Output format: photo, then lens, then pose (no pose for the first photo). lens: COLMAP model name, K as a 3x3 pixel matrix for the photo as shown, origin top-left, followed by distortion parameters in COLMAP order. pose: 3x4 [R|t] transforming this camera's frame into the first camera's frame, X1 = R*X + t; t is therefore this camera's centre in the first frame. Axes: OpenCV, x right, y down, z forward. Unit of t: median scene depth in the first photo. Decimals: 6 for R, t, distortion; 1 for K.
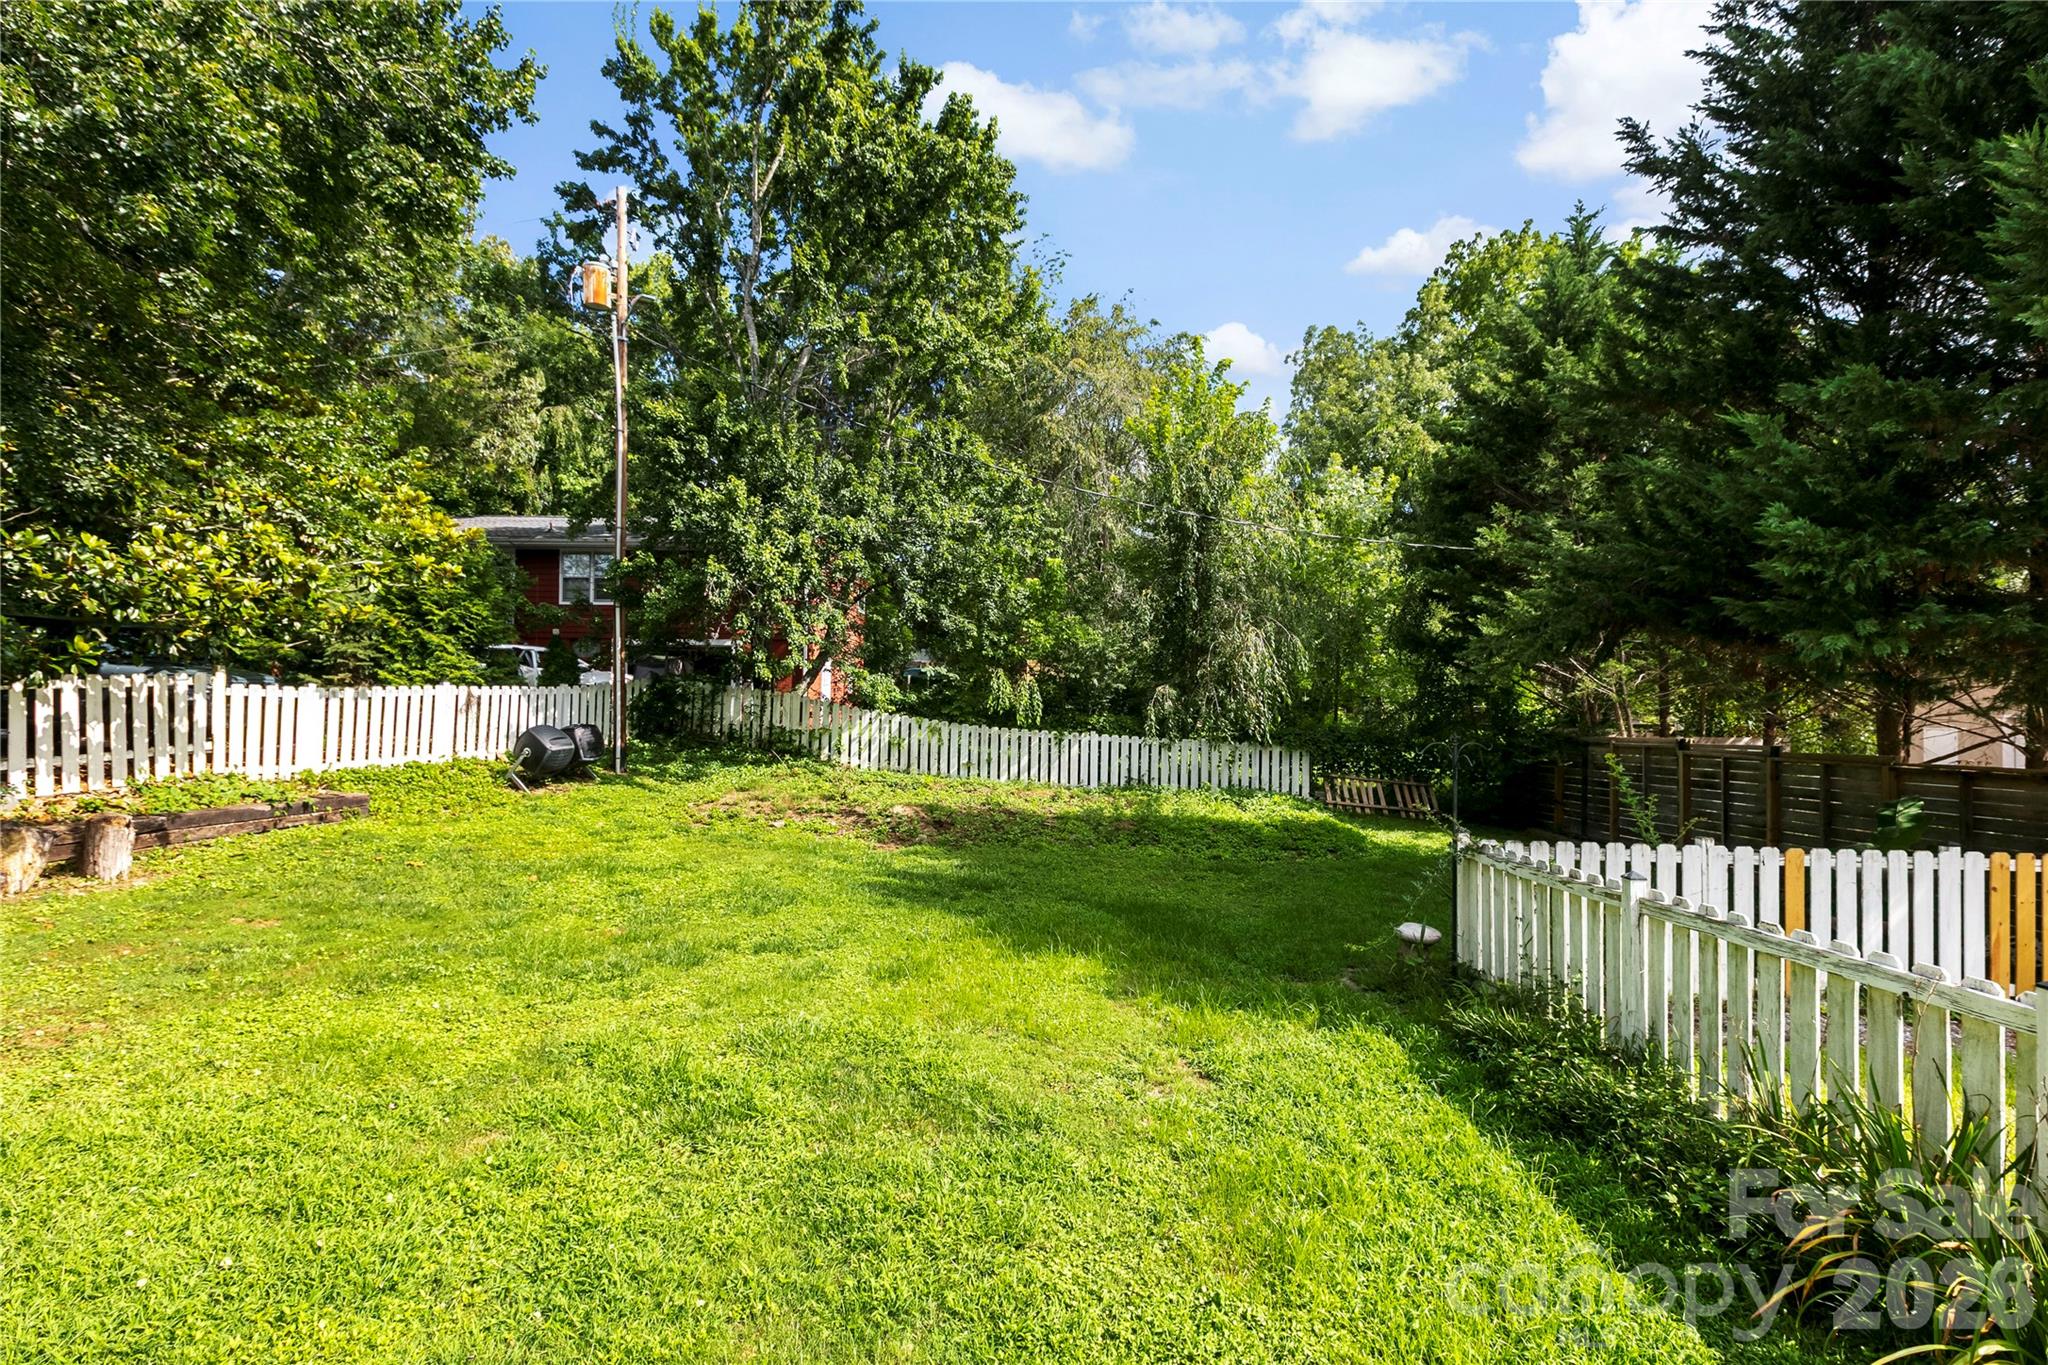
lens RADIAL K [[952.5, 0, 1063.6], [0, 952.5, 699.7], [0, 0, 1]] dist [-0.018515, 0.000241]
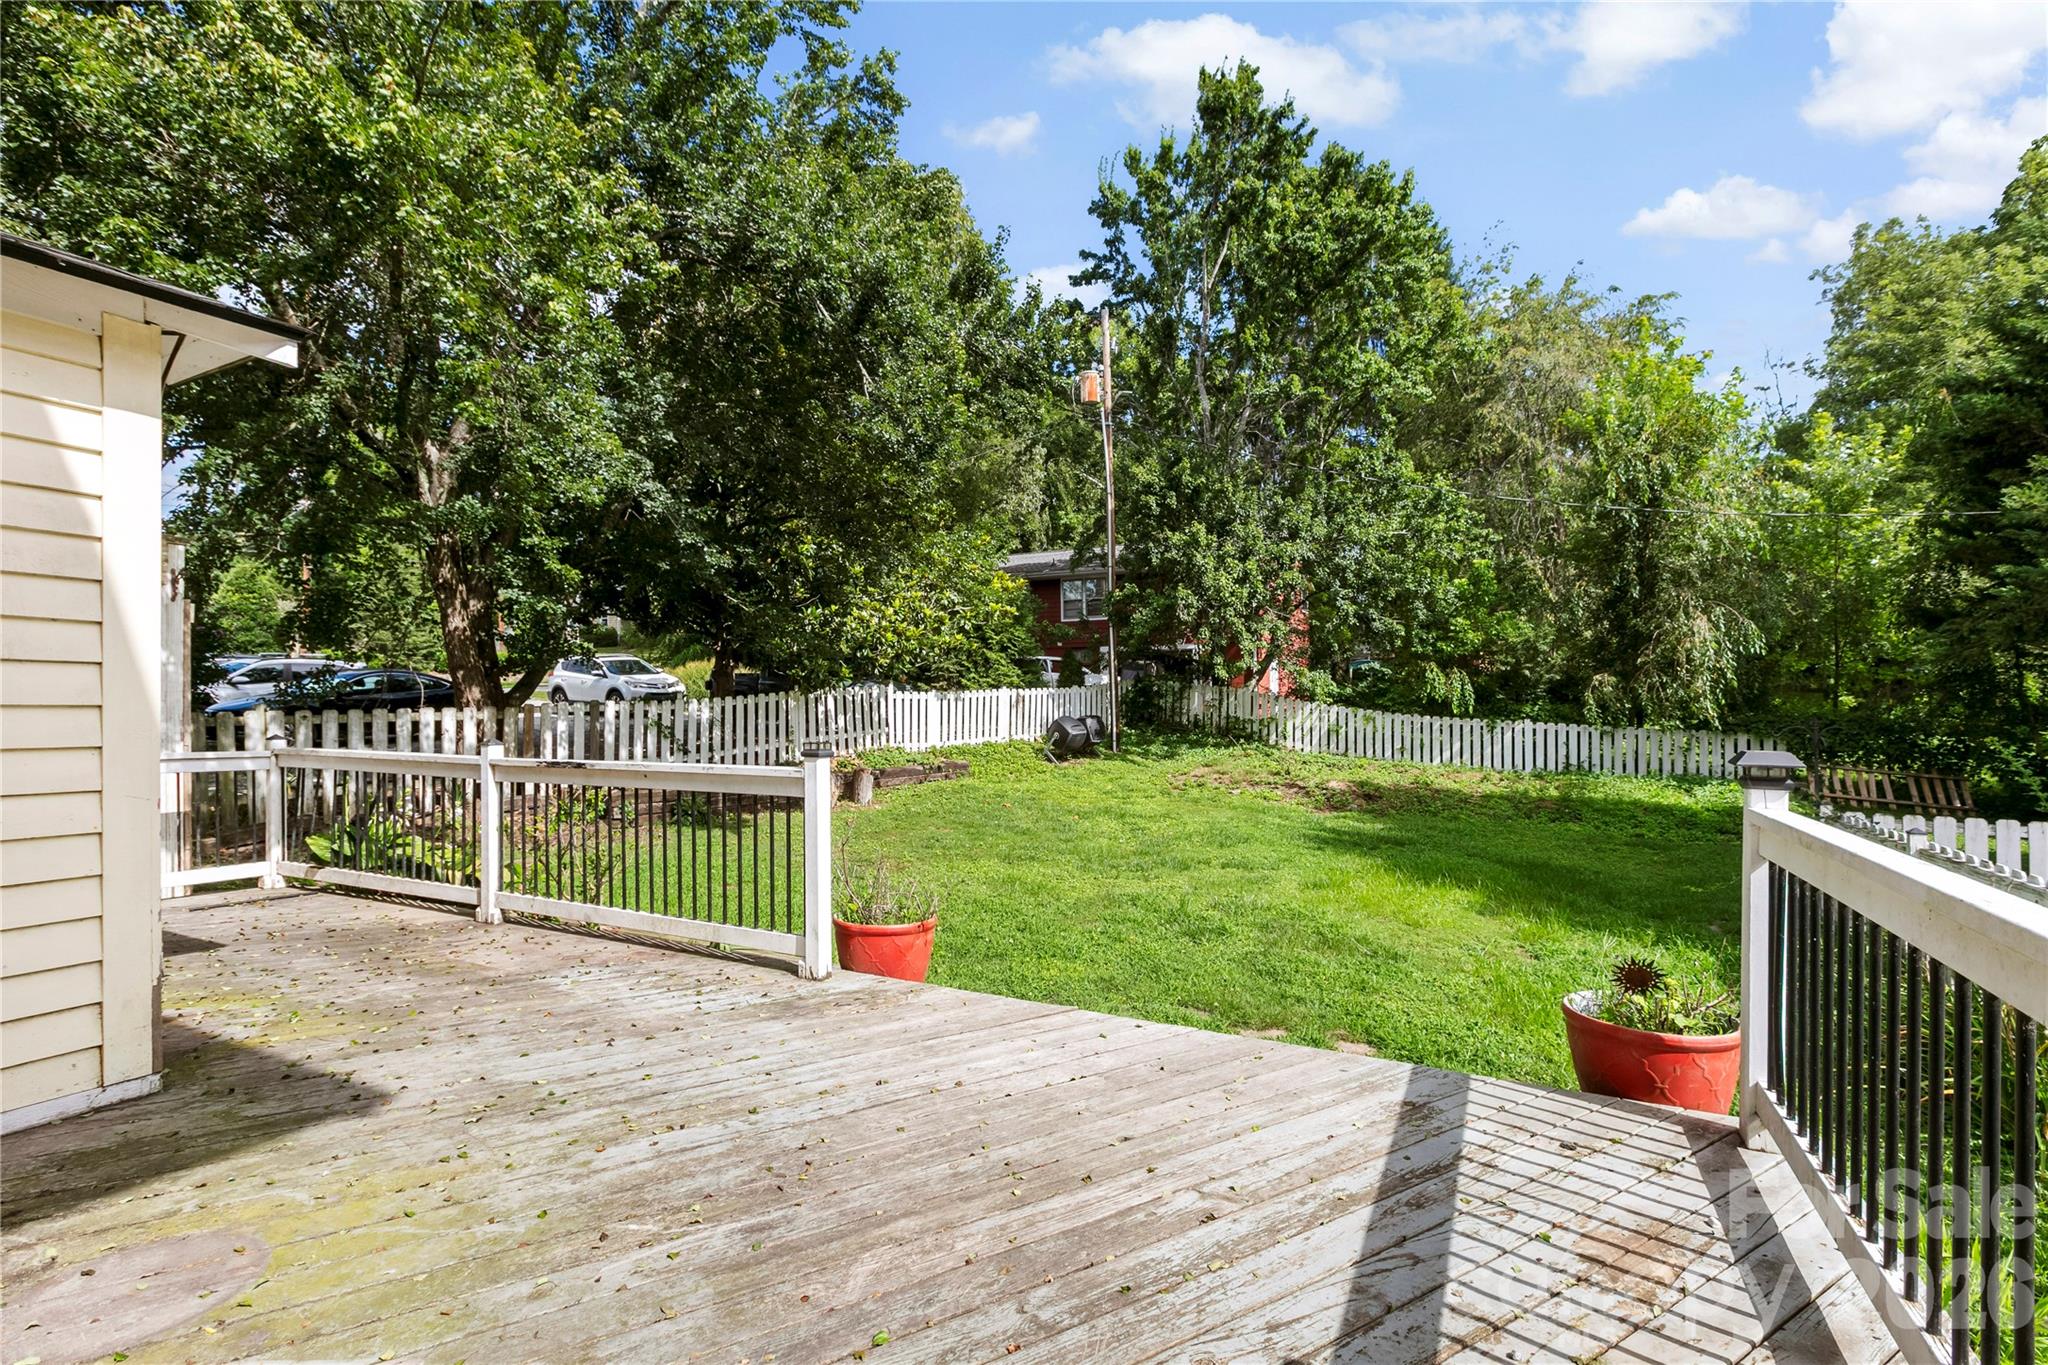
lens RADIAL K [[926.6, 0, 1024.0], [0, 926.6, 682.5], [0, 0, 1]] dist [-0.003590, 0.000224]
pose [[0.871333, -0.023092, -0.490149, 0.051547], [0.018452, 0.999728, -0.014297, -0.003305], [0.490346, 0.003413, 0.871521, -0.176953]]
